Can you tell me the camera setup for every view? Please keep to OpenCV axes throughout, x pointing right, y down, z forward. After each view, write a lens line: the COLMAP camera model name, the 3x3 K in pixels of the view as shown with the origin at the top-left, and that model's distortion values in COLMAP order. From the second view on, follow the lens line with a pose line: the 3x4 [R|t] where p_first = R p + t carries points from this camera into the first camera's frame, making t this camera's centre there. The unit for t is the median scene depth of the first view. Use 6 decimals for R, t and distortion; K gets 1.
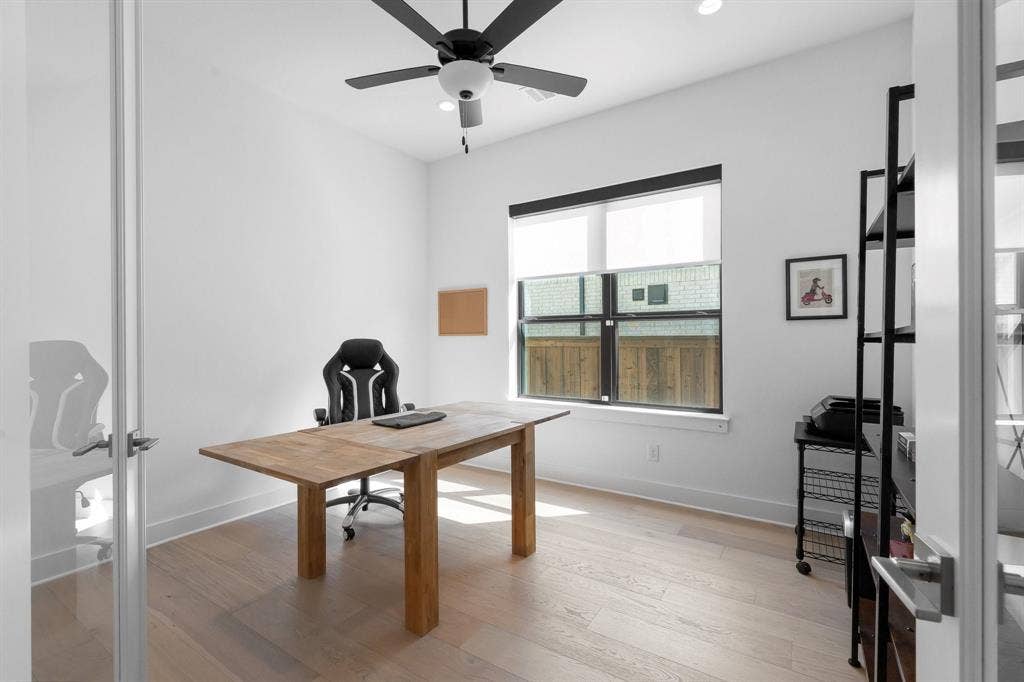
lens RADIAL K [[438.1, 0, 512.7], [0, 438.1, 346.6], [0, 0, 1]] dist [0.002850, -0.000172]
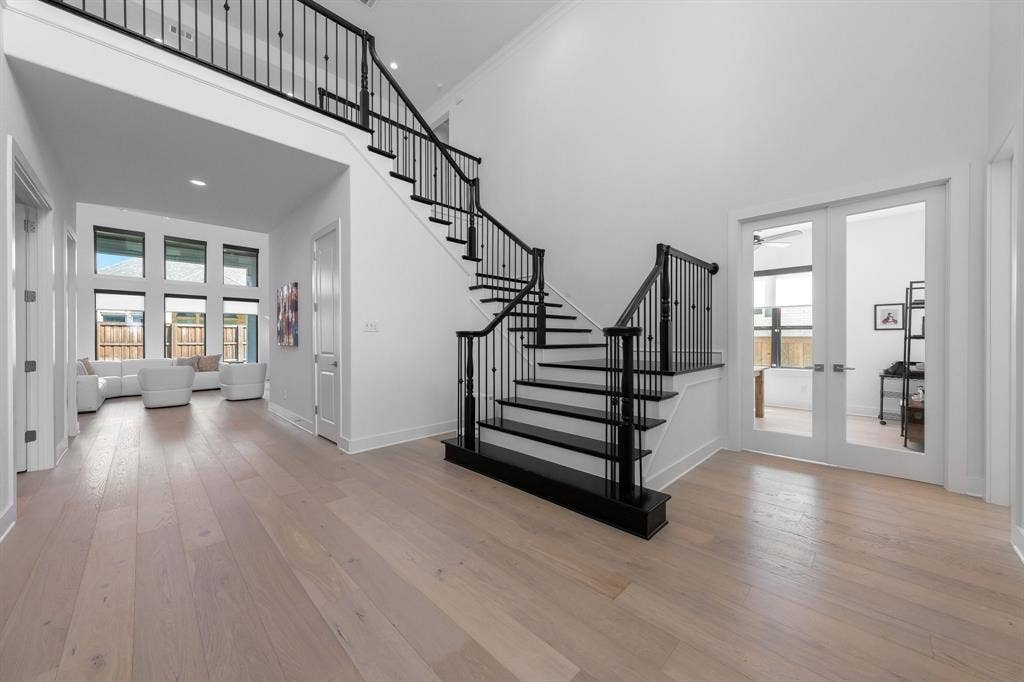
lens RADIAL K [[370.7, 0, 511.1], [0, 370.7, 341.6], [0, 0, 1]] dist [0.001340, 0.000159]
pose [[0.981352, 0.006933, -0.192095, -0.940897], [-0.008176, 0.999950, -0.005679, 0.029614], [0.192047, 0.007143, 0.981360, -1.380224]]
